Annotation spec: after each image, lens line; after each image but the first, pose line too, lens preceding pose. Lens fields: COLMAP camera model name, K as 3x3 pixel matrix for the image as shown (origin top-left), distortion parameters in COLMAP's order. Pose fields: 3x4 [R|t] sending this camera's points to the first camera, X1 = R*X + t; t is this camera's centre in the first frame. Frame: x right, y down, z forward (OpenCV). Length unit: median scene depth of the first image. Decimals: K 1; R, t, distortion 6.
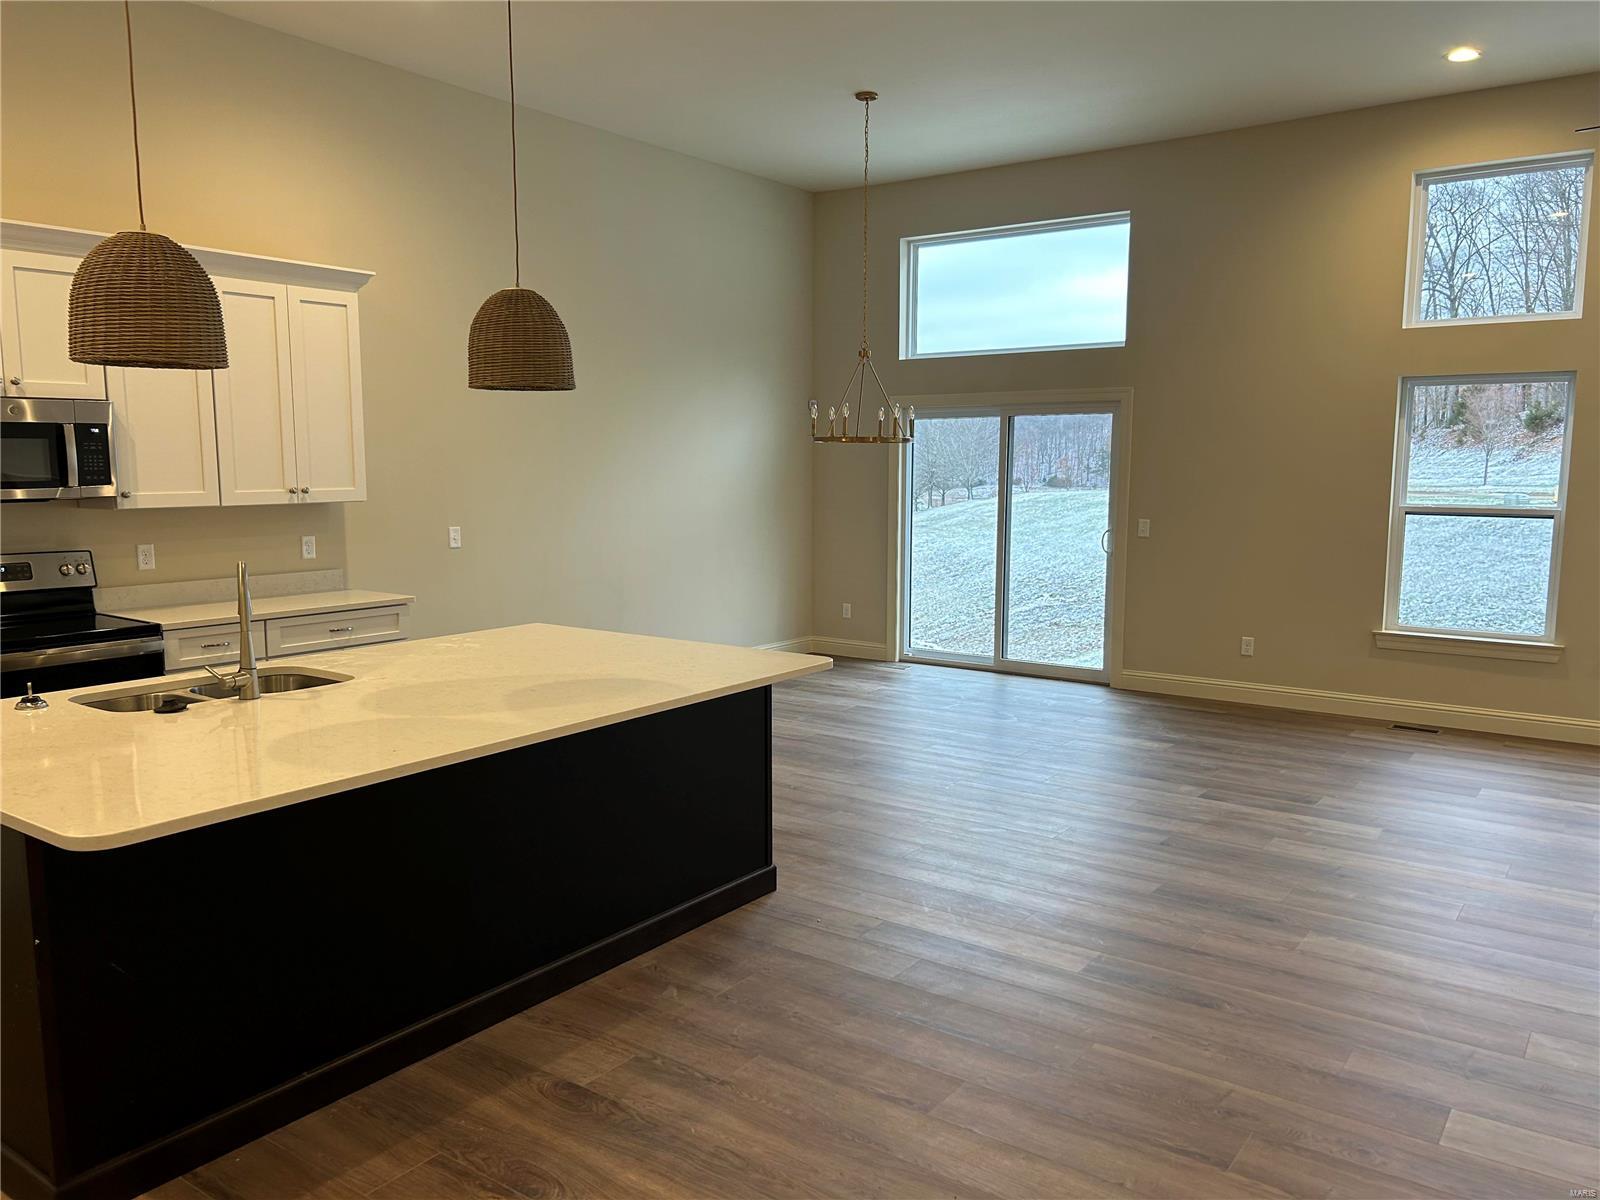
lens RADIAL K [[1219.0, 0, 803.3], [0, 1219.0, 604.7], [0, 0, 1]] dist [0.029964, -0.021863]
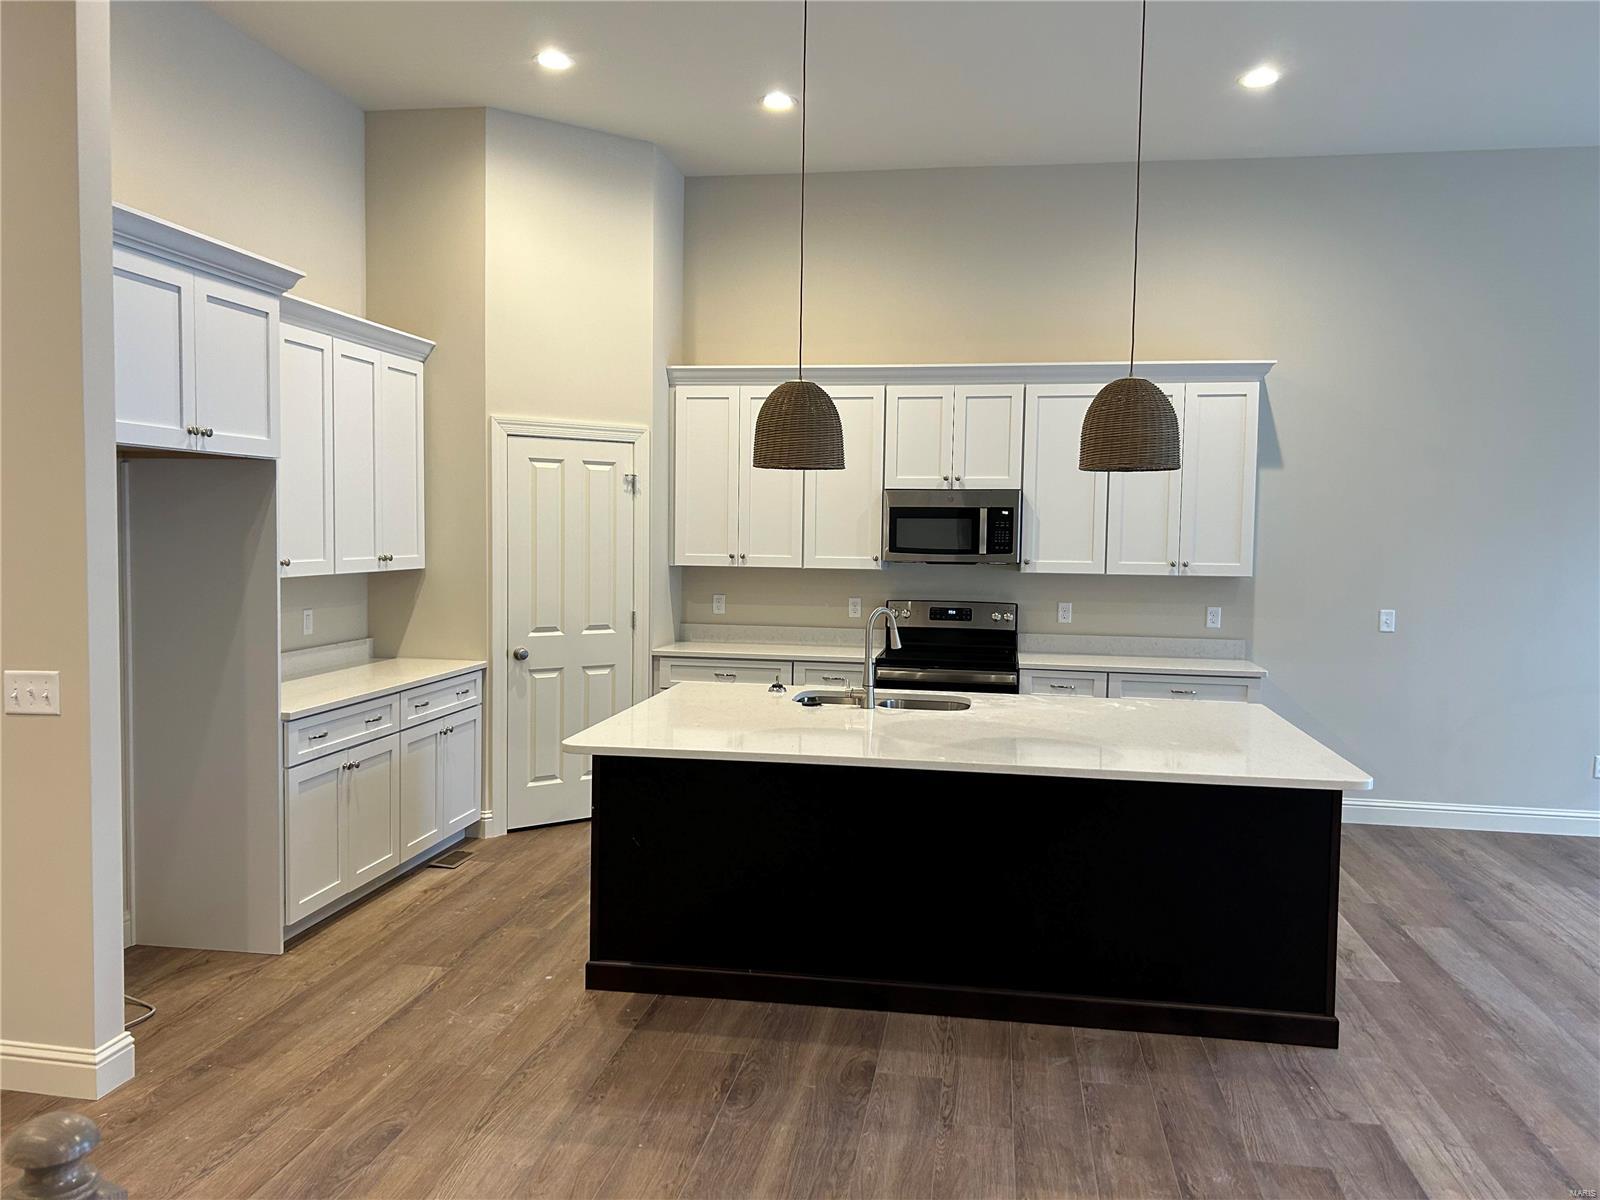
lens RADIAL K [[1219.0, 0, 803.4], [0, 1219.0, 590.3], [0, 0, 1]] dist [0.029964, -0.021863]
pose [[0.438316, 0.052356, -0.897295, 0.515291], [-0.121259, 0.992620, -0.001315, -0.031352], [0.890604, 0.109381, 0.441430, 0.243190]]
